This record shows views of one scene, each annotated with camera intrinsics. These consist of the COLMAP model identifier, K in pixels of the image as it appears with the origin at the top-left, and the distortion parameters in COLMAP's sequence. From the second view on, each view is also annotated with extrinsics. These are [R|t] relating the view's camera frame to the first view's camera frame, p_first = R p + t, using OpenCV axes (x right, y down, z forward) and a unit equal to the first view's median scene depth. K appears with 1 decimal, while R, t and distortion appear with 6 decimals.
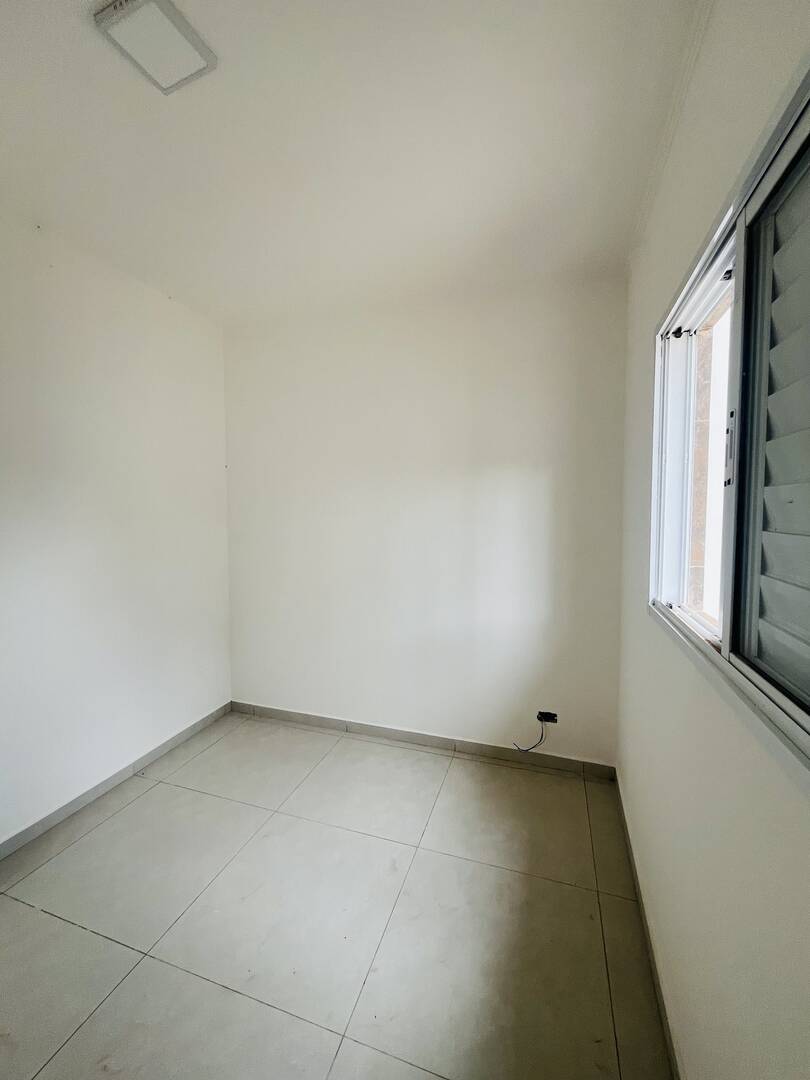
lens RADIAL K [[438.6, 0, 407.8], [0, 438.6, 537.1], [0, 0, 1]] dist [-0.001420, -0.000301]
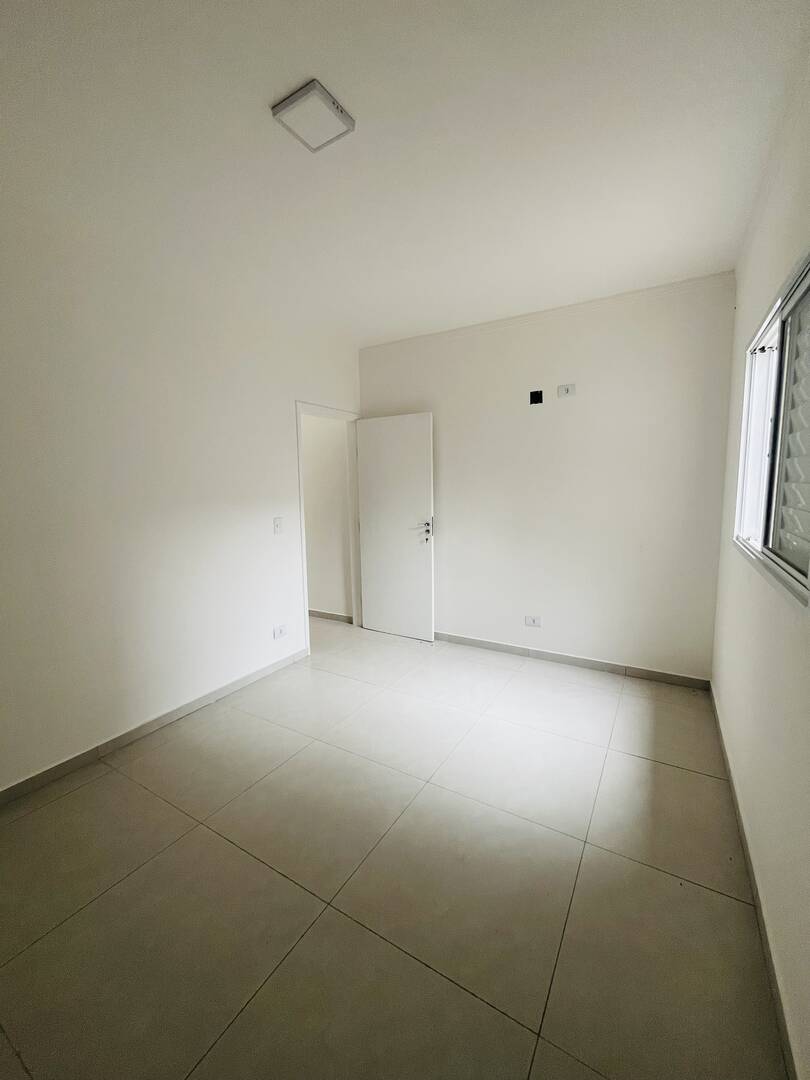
lens RADIAL K [[430.3, 0, 384.3], [0, 430.3, 540.1], [0, 0, 1]] dist [-0.000658, 0.005584]
pose [[0.969763, 0.001835, -0.244040, -0.191109], [0.011710, 0.998470, 0.054044, 0.050141], [0.243766, -0.055267, 0.968258, -0.572753]]
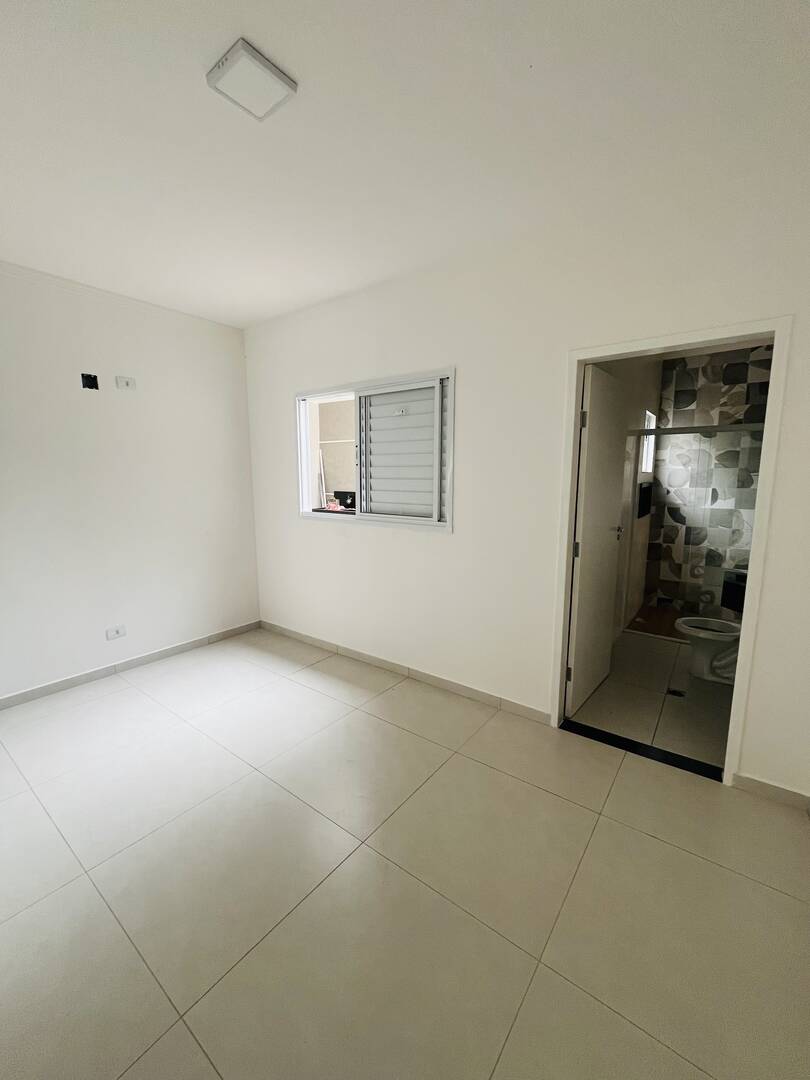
lens RADIAL K [[438.6, 0, 407.8], [0, 438.6, 537.1], [0, 0, 1]] dist [-0.001420, -0.000301]
pose [[0.333002, -0.146388, 0.931494, -1.288593], [0.072636, 0.988923, 0.129446, -0.001280], [-0.940124, 0.024554, 0.339946, -0.255624]]
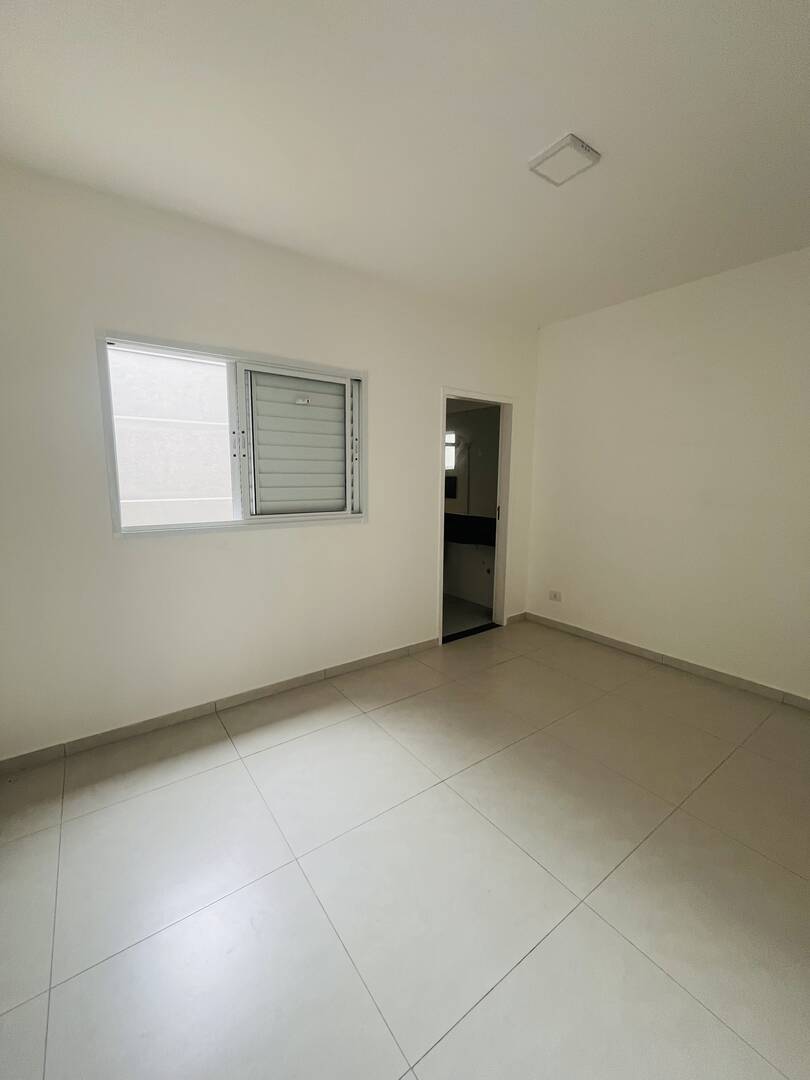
lens RADIAL K [[438.6, 0, 407.8], [0, 438.6, 537.1], [0, 0, 1]] dist [-0.001420, -0.000301]
pose [[-0.805562, -0.106245, 0.582908, -0.924172], [0.025360, 0.976708, 0.213069, -0.108379], [-0.591969, 0.186423, -0.784104, 1.374979]]
